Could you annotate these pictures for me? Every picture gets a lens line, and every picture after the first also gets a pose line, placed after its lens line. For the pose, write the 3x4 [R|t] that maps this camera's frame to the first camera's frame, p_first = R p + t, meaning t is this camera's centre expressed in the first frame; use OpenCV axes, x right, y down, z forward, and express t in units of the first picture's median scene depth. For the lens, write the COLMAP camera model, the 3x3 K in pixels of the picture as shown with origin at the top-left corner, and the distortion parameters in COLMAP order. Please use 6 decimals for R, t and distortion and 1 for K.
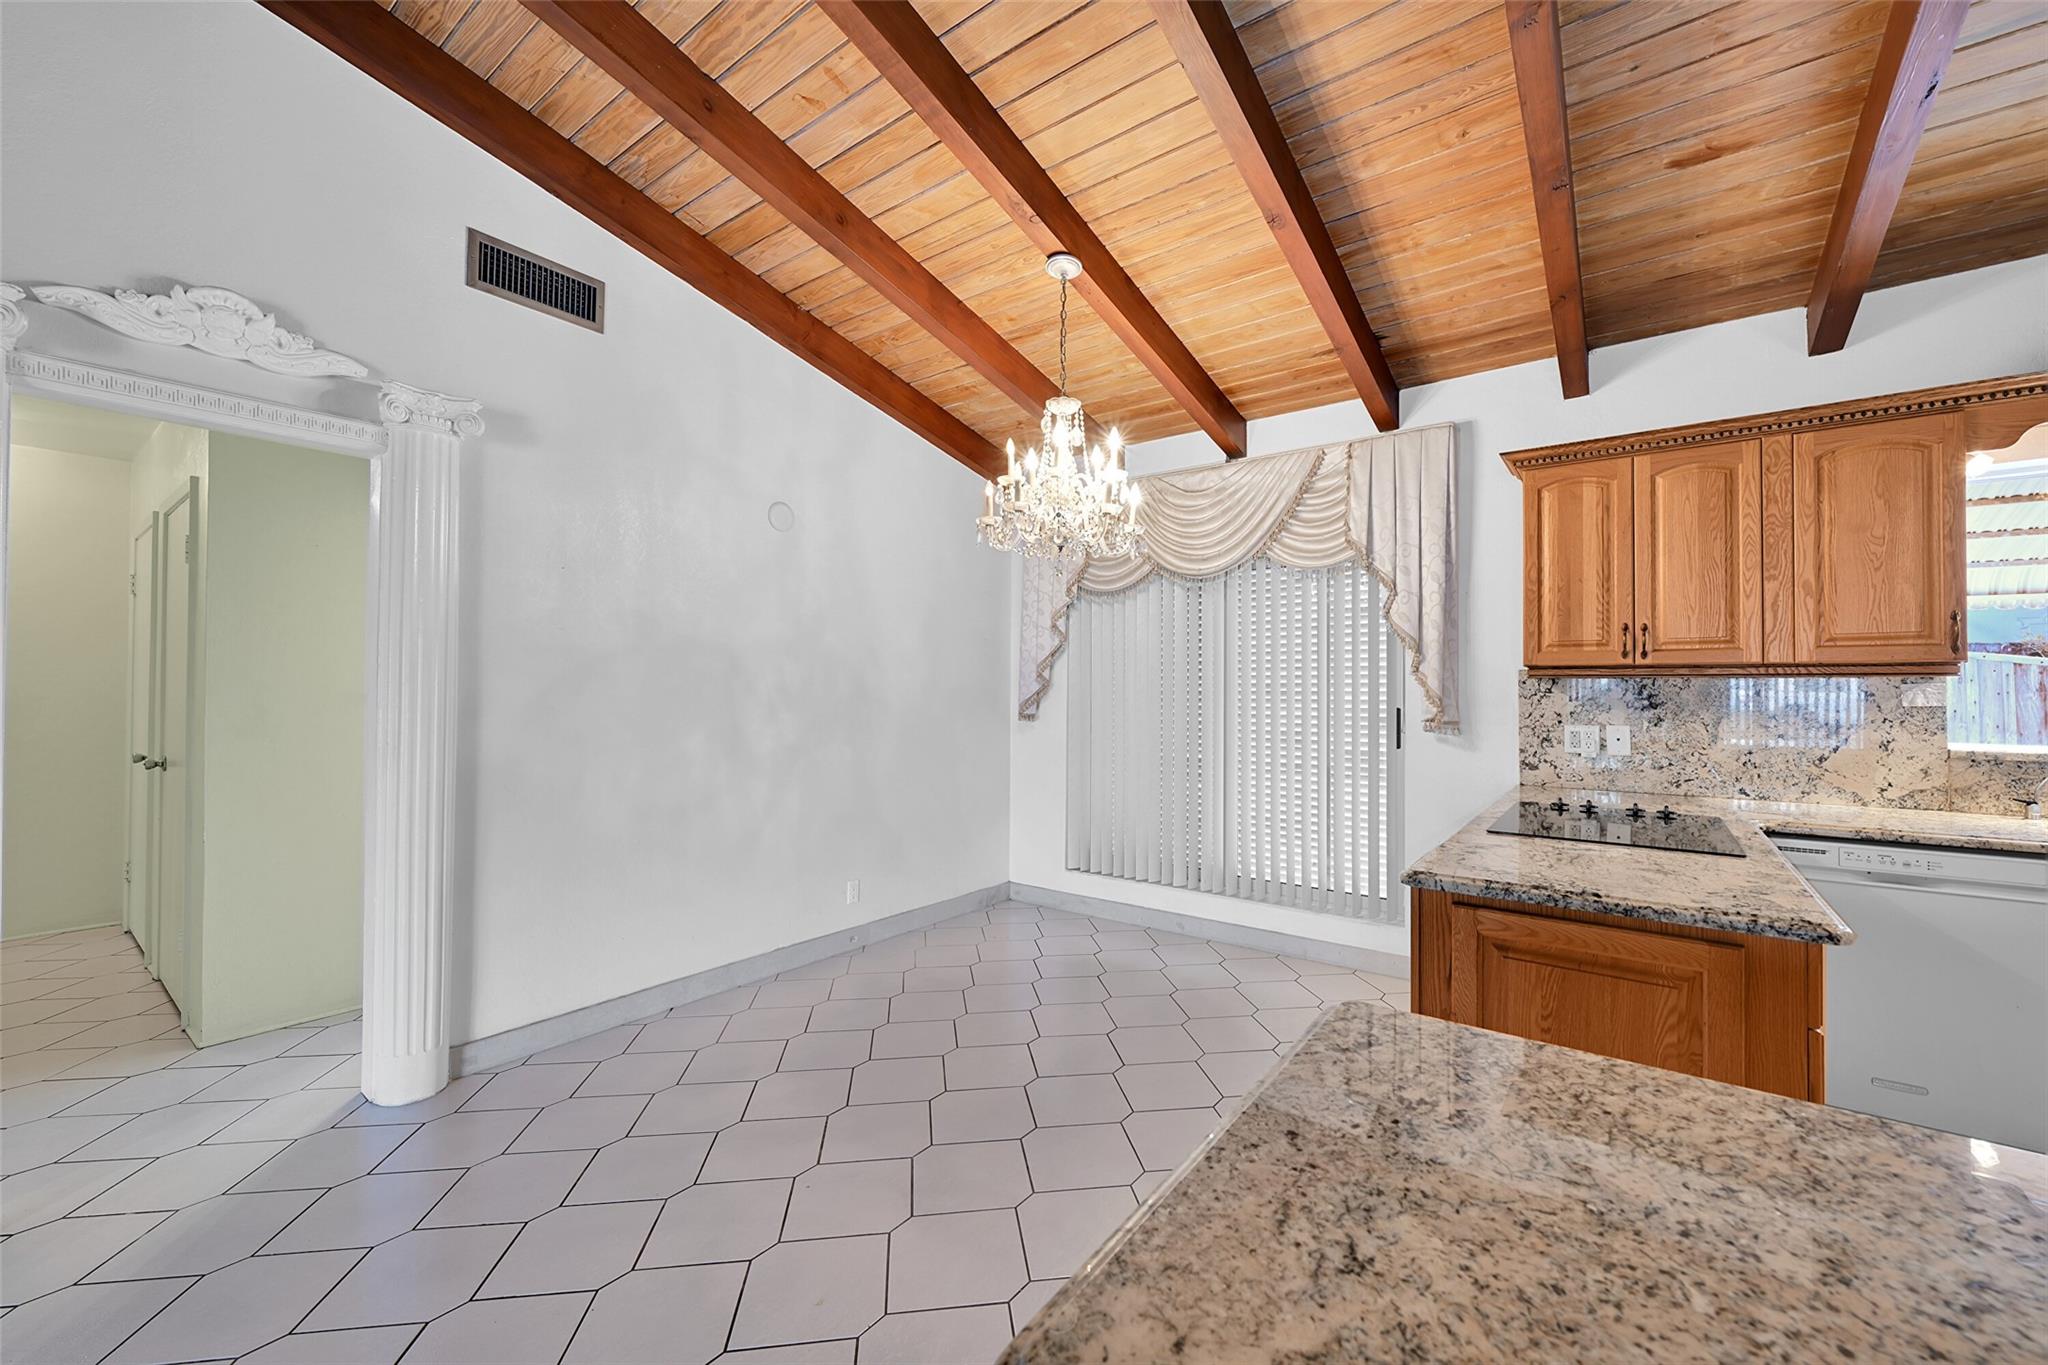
lens RADIAL K [[808.7, 0, 1019.5], [0, 808.7, 680.2], [0, 0, 1]] dist [-0.001167, 0.000266]
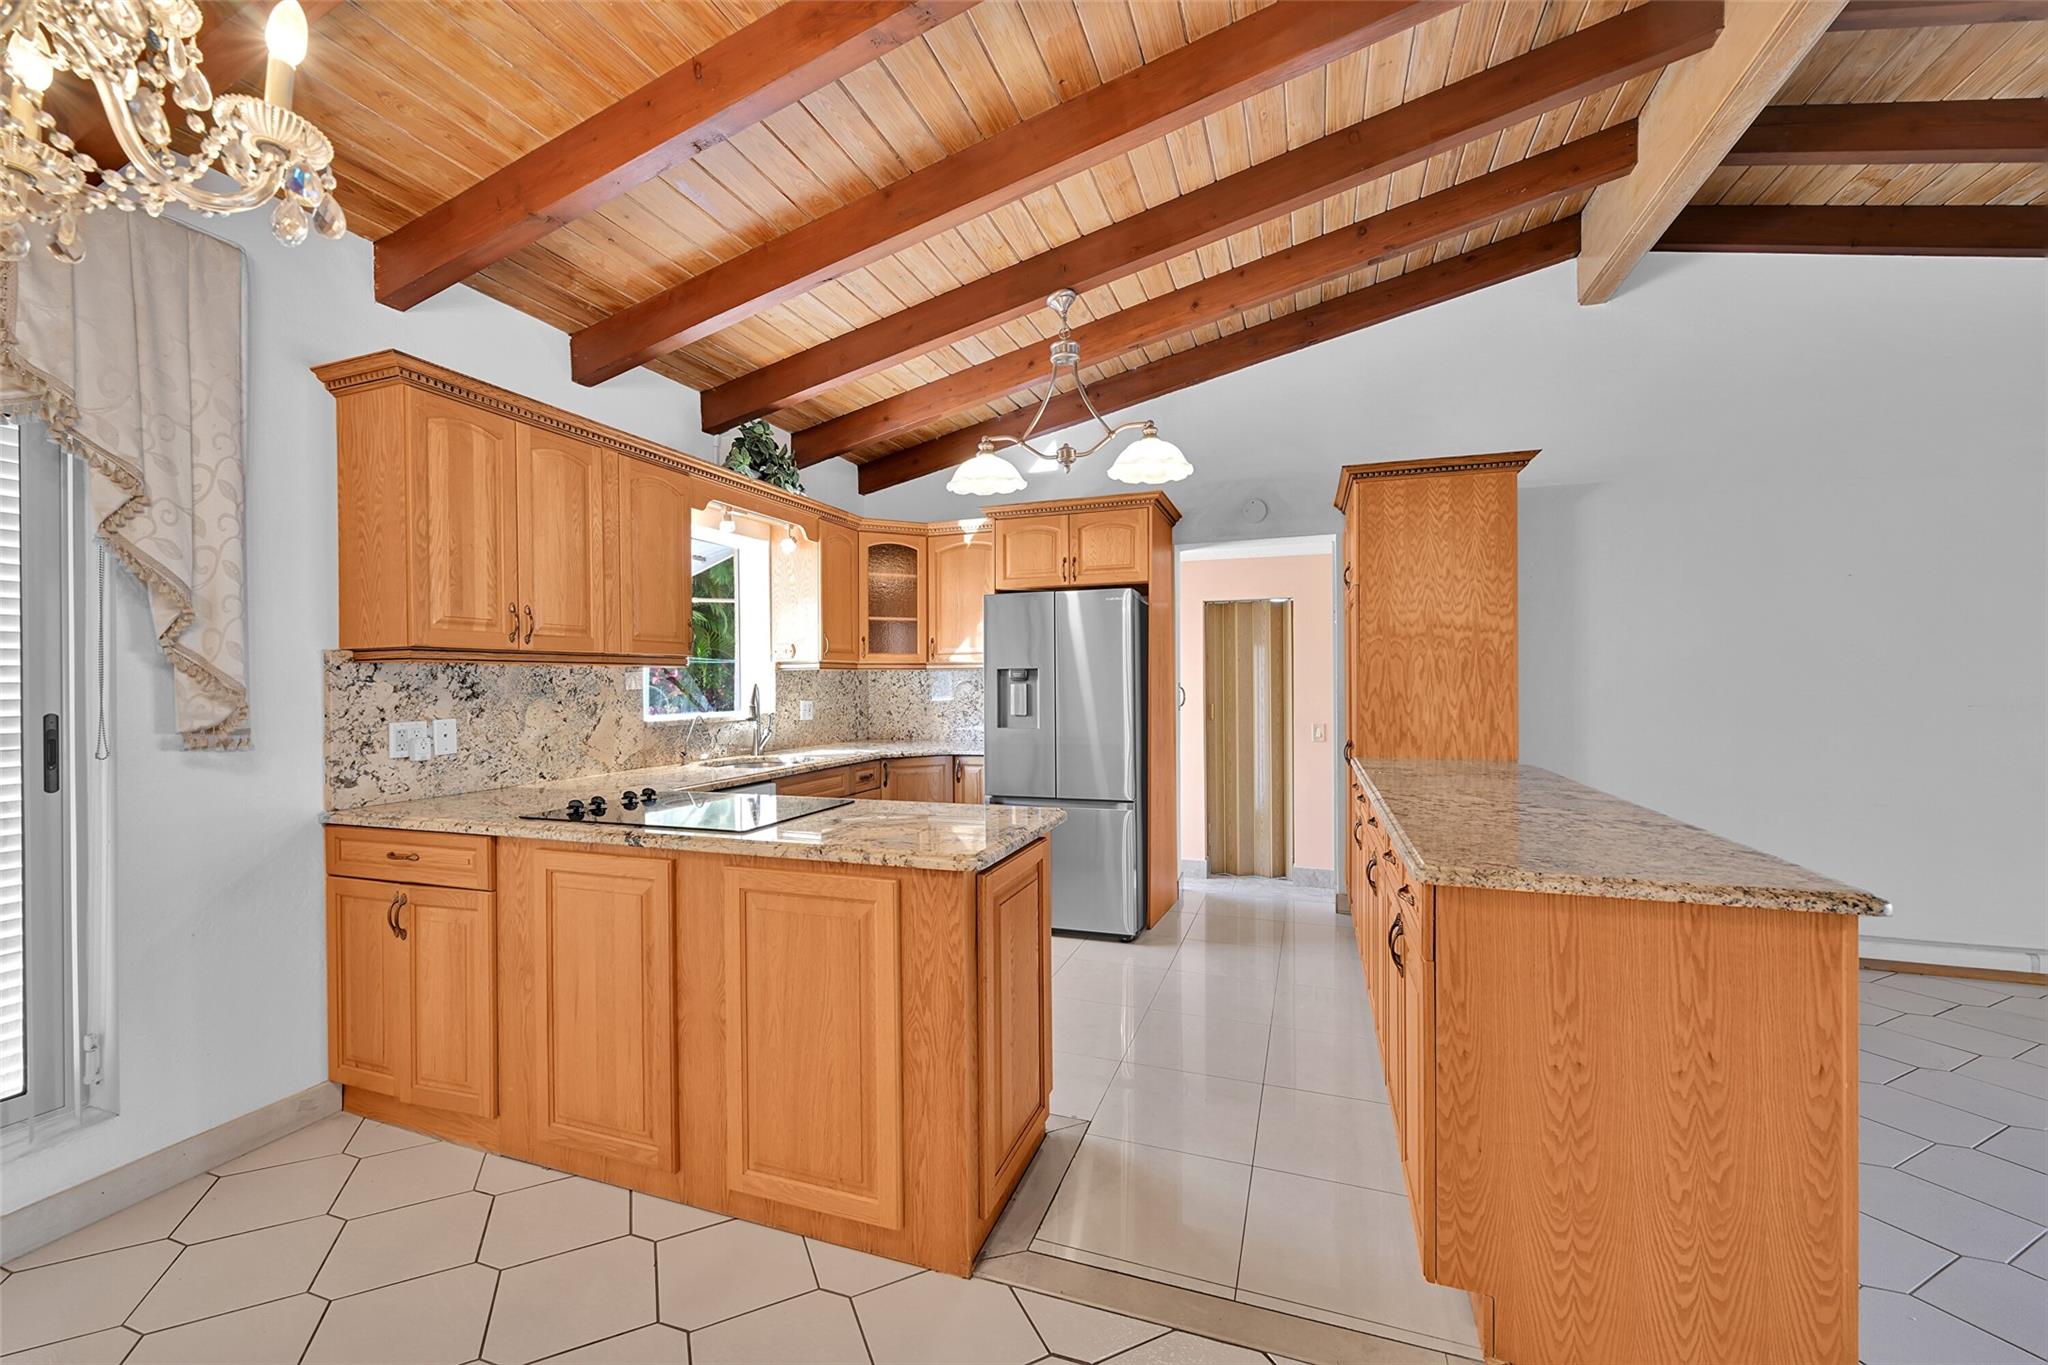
lens RADIAL K [[808.7, 0, 1018.4], [0, 808.7, 680.6], [0, 0, 1]] dist [-0.001167, 0.000266]
pose [[-0.305606, -0.002959, 0.952153, -0.274103], [-0.004229, 0.999990, 0.001750, 0.011611], [-0.952149, -0.003492, -0.305616, 0.719875]]
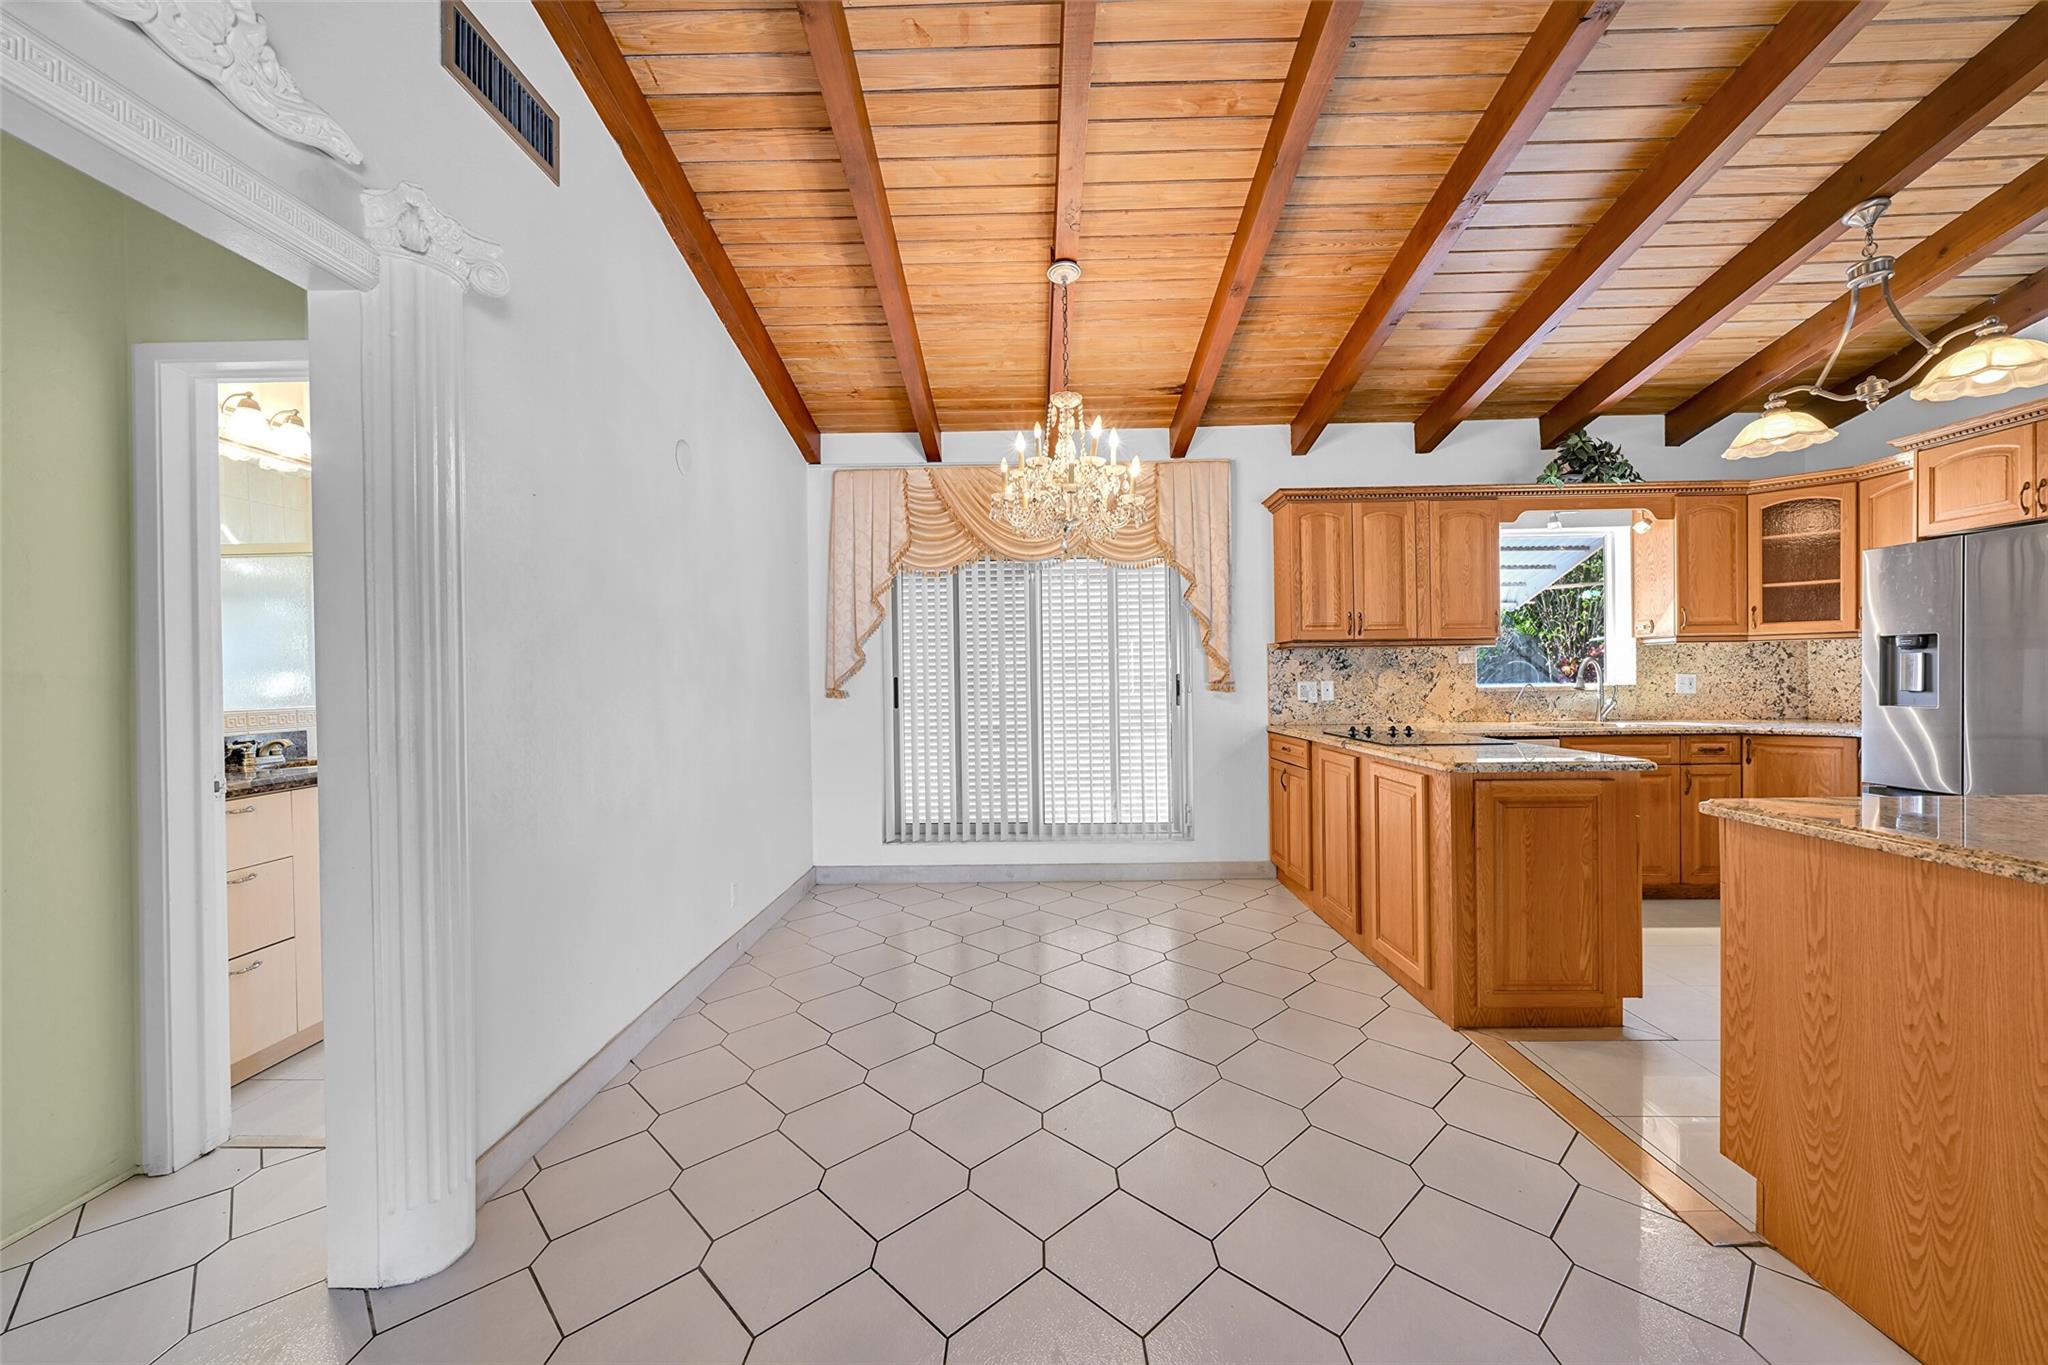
lens RADIAL K [[808.7, 0, 1018.3], [0, 808.7, 680.1], [0, 0, 1]] dist [-0.001167, 0.000266]
pose [[0.803701, -0.020990, 0.594664, -0.641194], [0.012077, 0.999747, 0.018966, 0.020873], [-0.594911, -0.008061, 0.803751, 0.144487]]
